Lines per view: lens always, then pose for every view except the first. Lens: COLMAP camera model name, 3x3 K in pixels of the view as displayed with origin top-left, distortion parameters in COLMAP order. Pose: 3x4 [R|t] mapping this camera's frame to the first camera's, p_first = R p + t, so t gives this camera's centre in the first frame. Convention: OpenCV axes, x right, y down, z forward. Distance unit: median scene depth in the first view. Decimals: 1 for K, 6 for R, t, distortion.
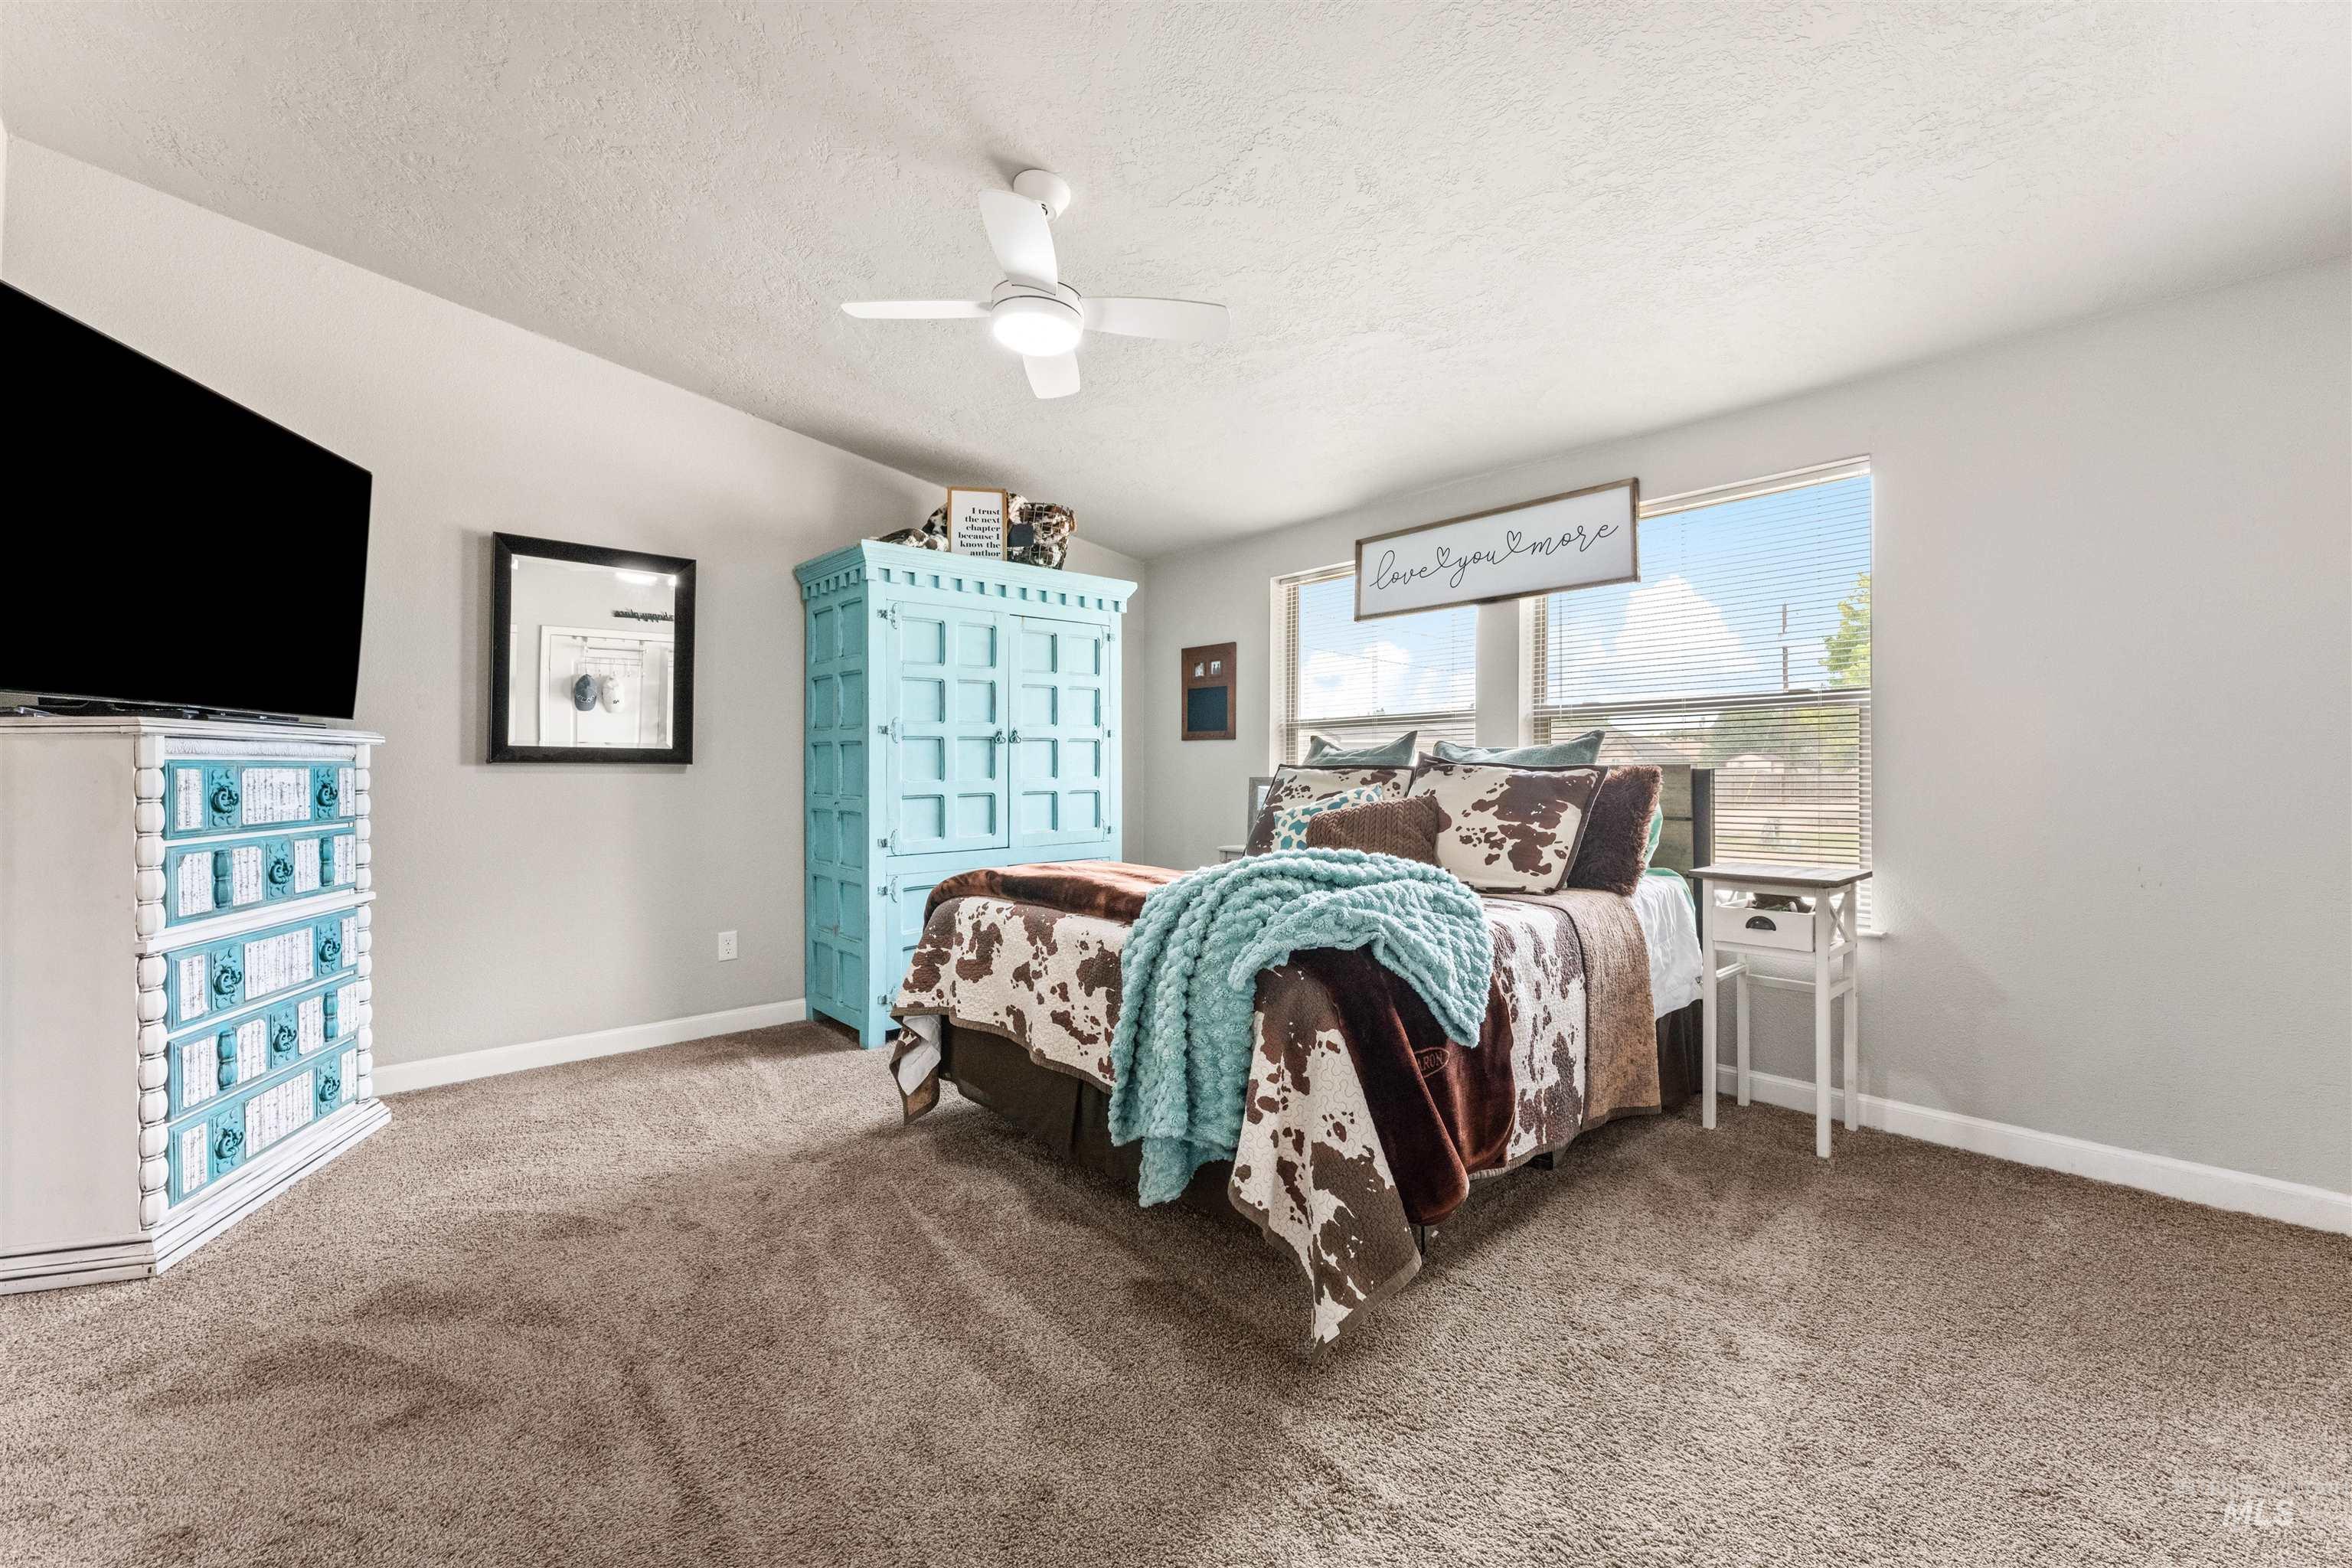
lens RADIAL K [[945.4, 0, 1163.9], [0, 945.4, 764.9], [0, 0, 1]] dist [0.001133, -0.000160]
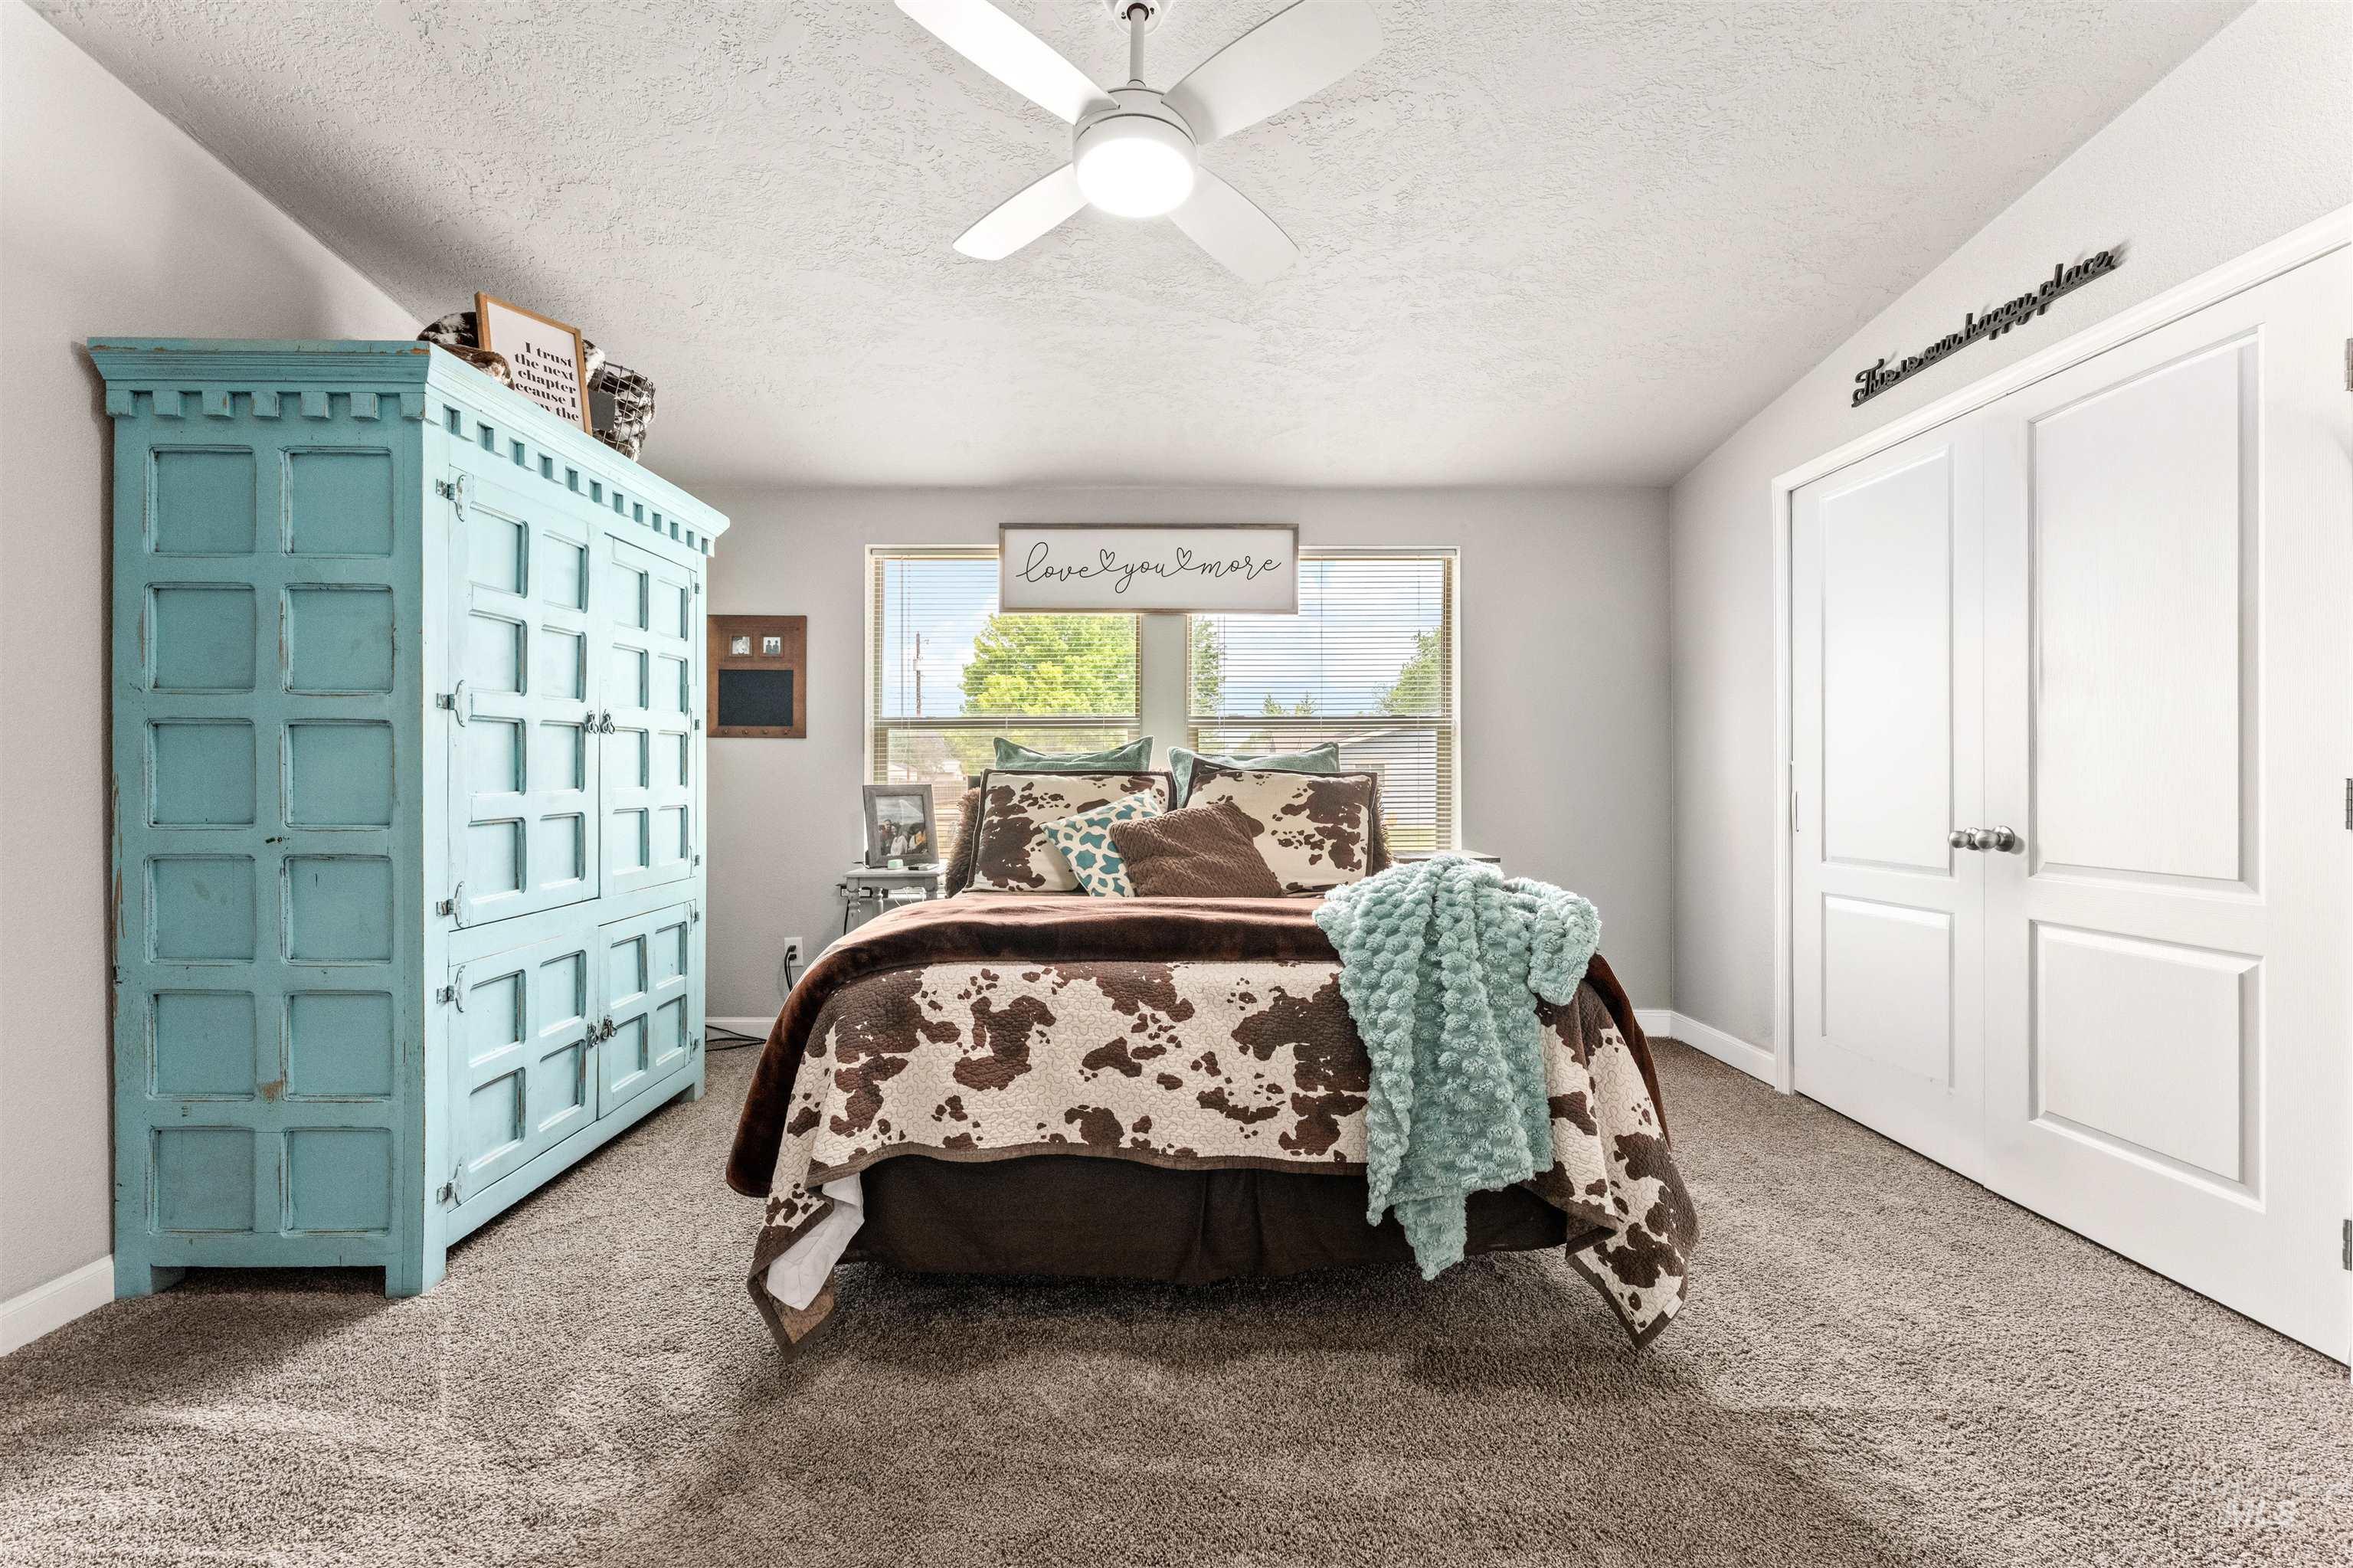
lens RADIAL K [[948.7, 0, 1171.2], [0, 948.7, 777.4], [0, 0, 1]] dist [-0.001235, -0.000463]
pose [[0.655268, 0.000607, 0.755396, -0.560655], [-0.004398, 0.999986, 0.003011, 0.004389], [-0.755384, -0.005296, 0.655262, 0.413547]]
